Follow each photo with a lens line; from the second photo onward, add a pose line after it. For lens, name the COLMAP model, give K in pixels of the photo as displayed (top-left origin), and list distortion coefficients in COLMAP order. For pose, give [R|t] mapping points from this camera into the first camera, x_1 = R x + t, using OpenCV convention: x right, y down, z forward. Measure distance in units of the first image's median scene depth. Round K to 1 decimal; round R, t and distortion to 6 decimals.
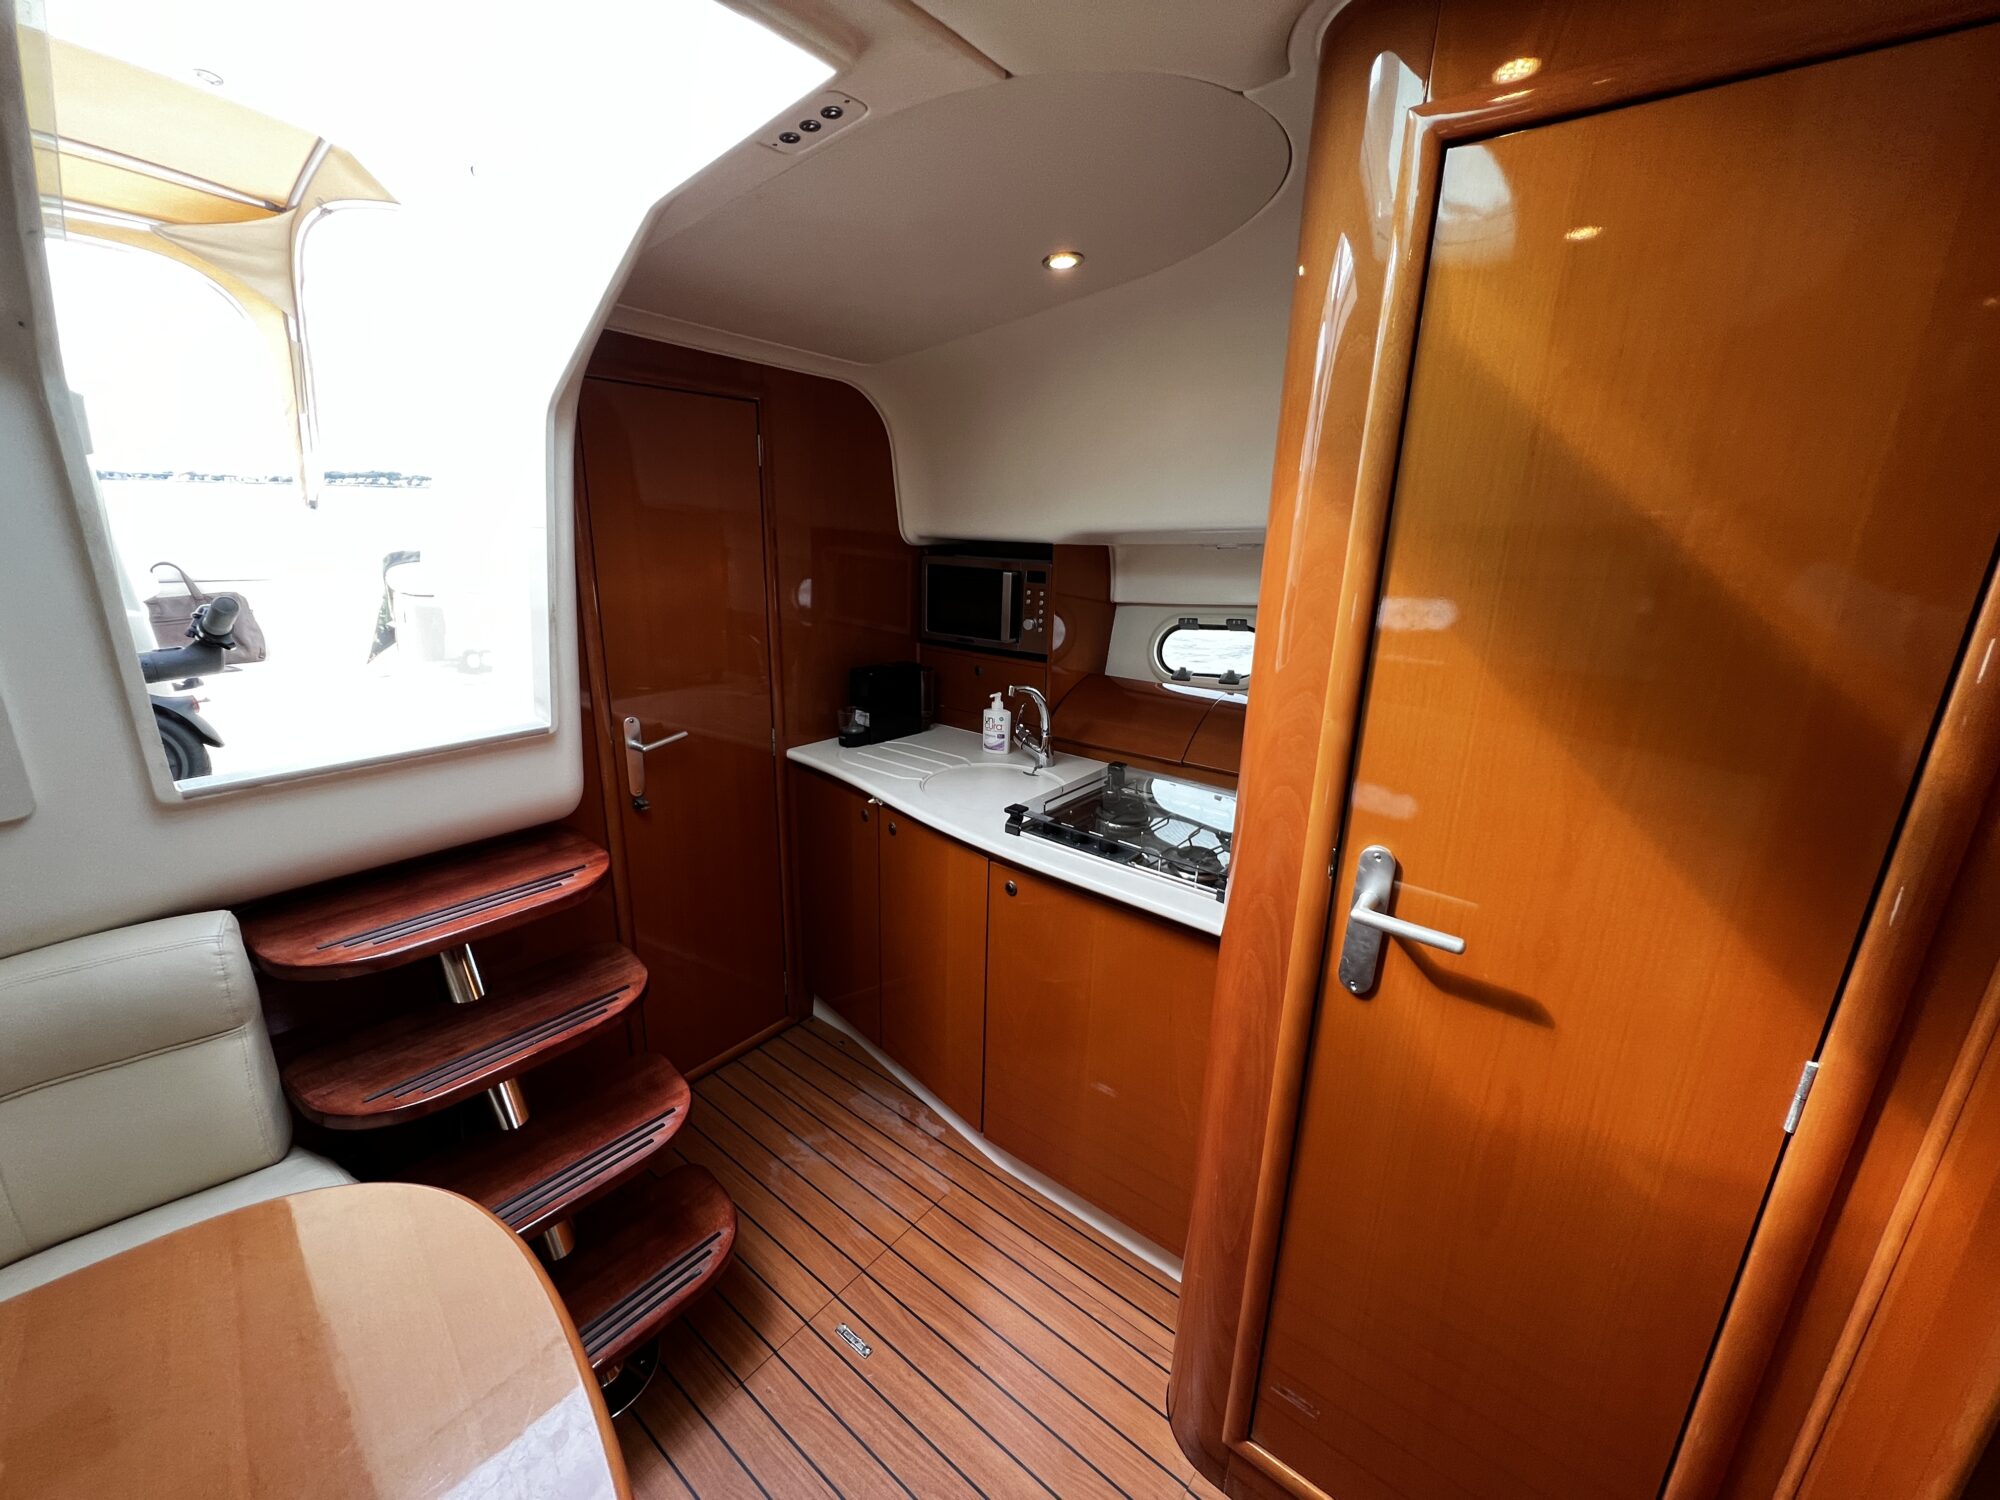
lens RADIAL K [[807.4, 0, 1000.0], [0, 807.4, 750.0], [0, 0, 1]] dist [-0.001649, -0.000257]
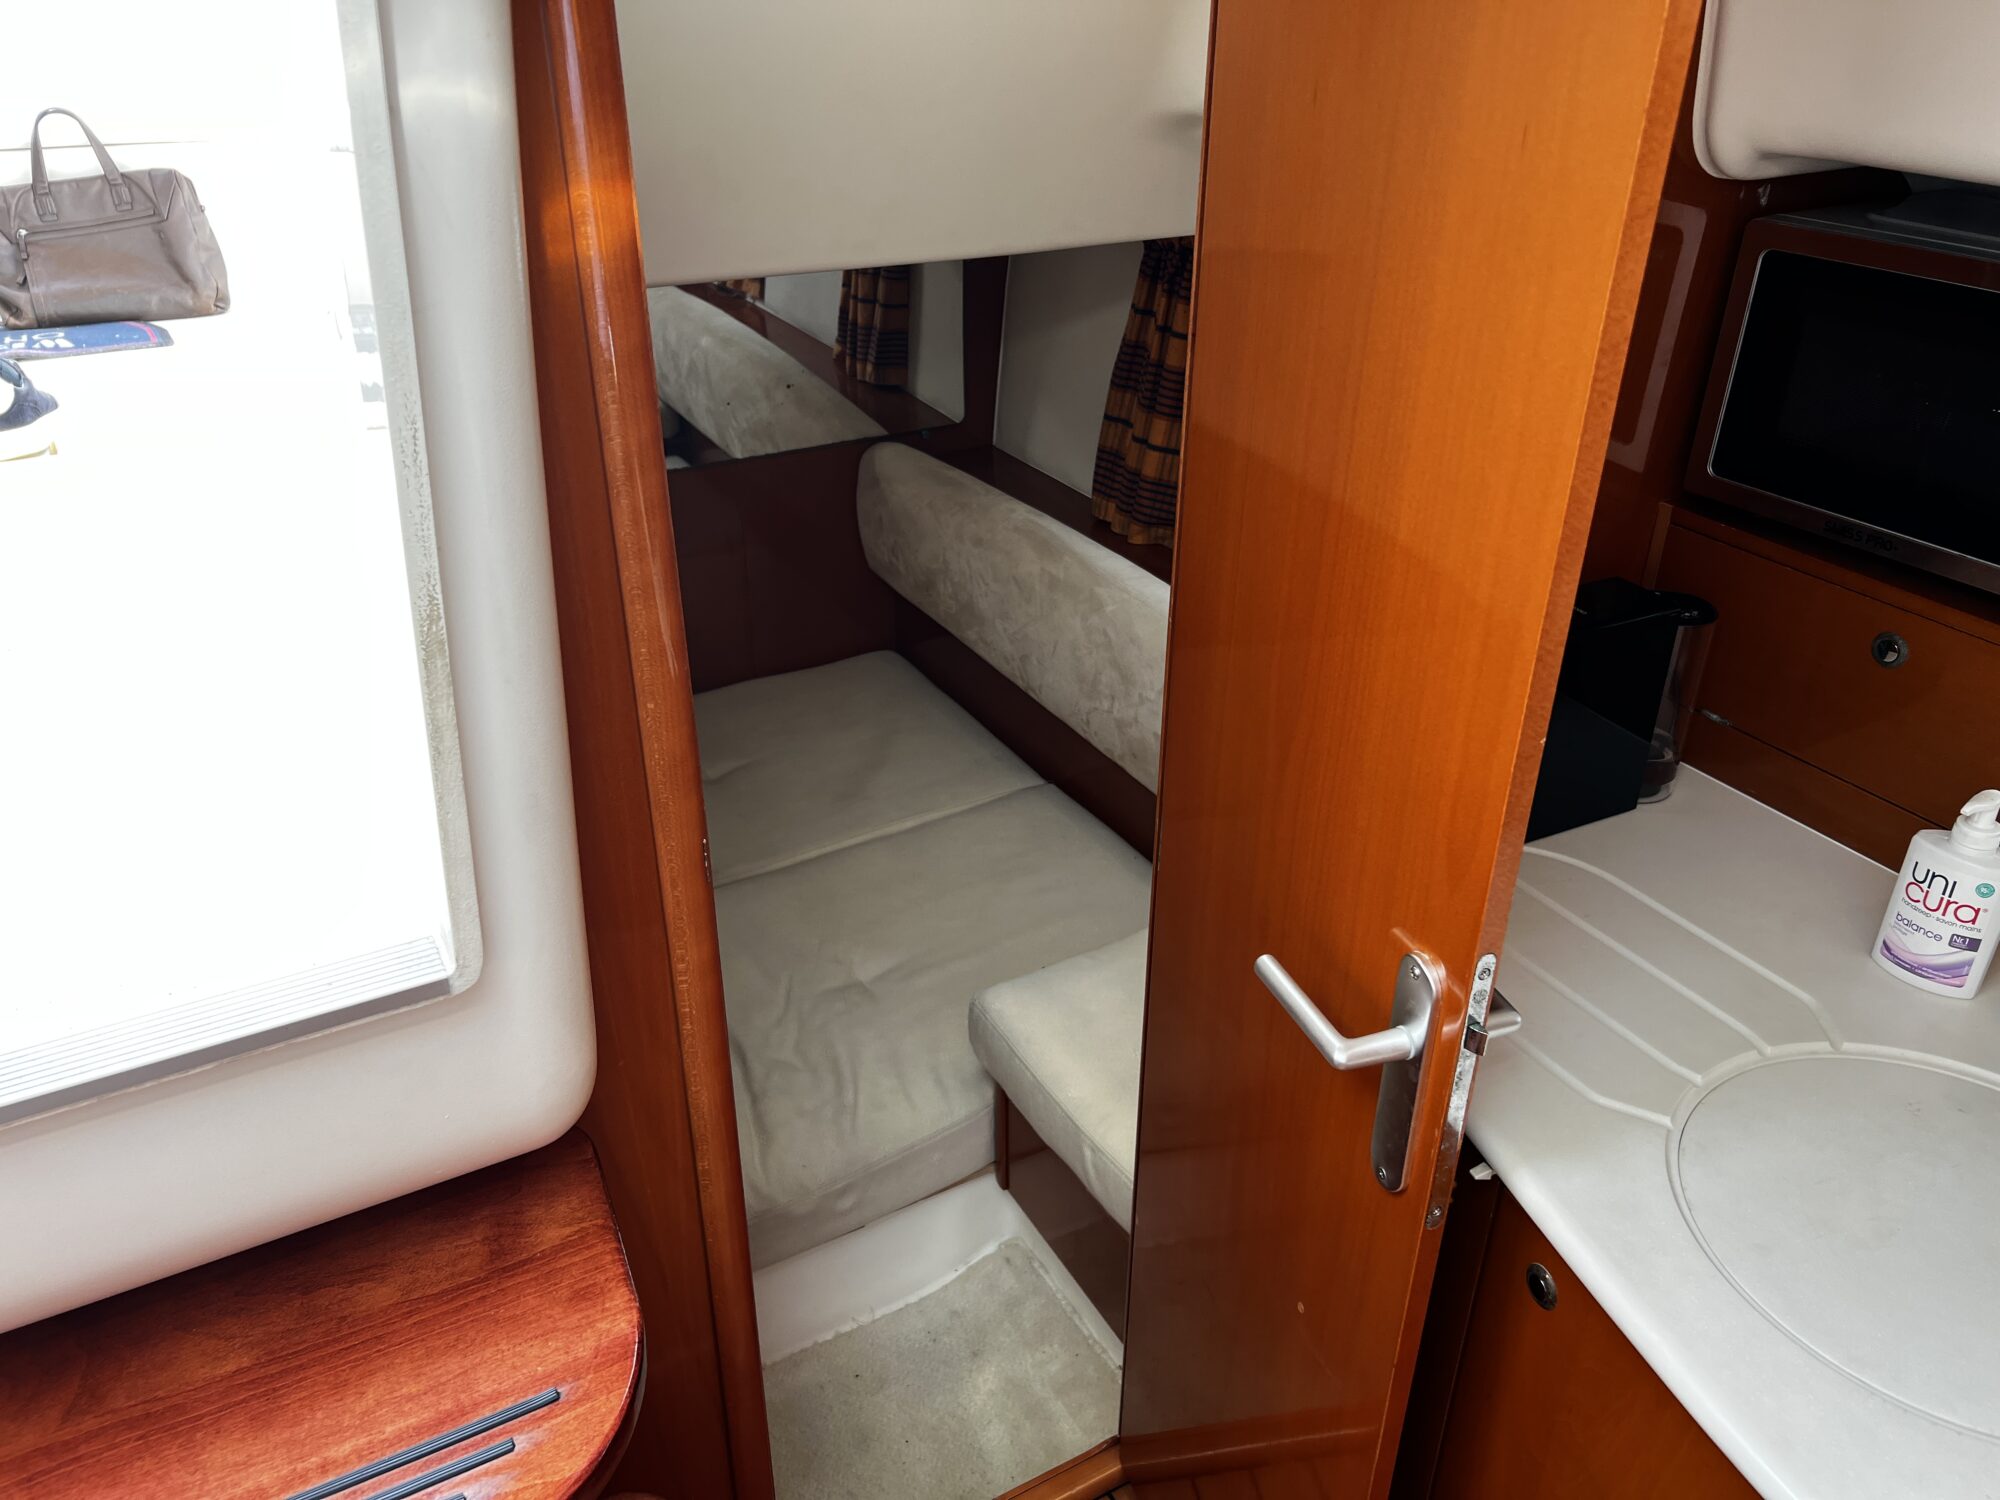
lens RADIAL K [[1536.2, 0, 998.0], [0, 1536.2, 771.2], [0, 0, 1]] dist [0.003220, 0.003598]
pose [[0.924537, 0.169722, -0.341213, -0.137935], [-0.089719, 0.967123, 0.237956, -0.172617], [0.370381, -0.189386, 0.909368, 0.401488]]
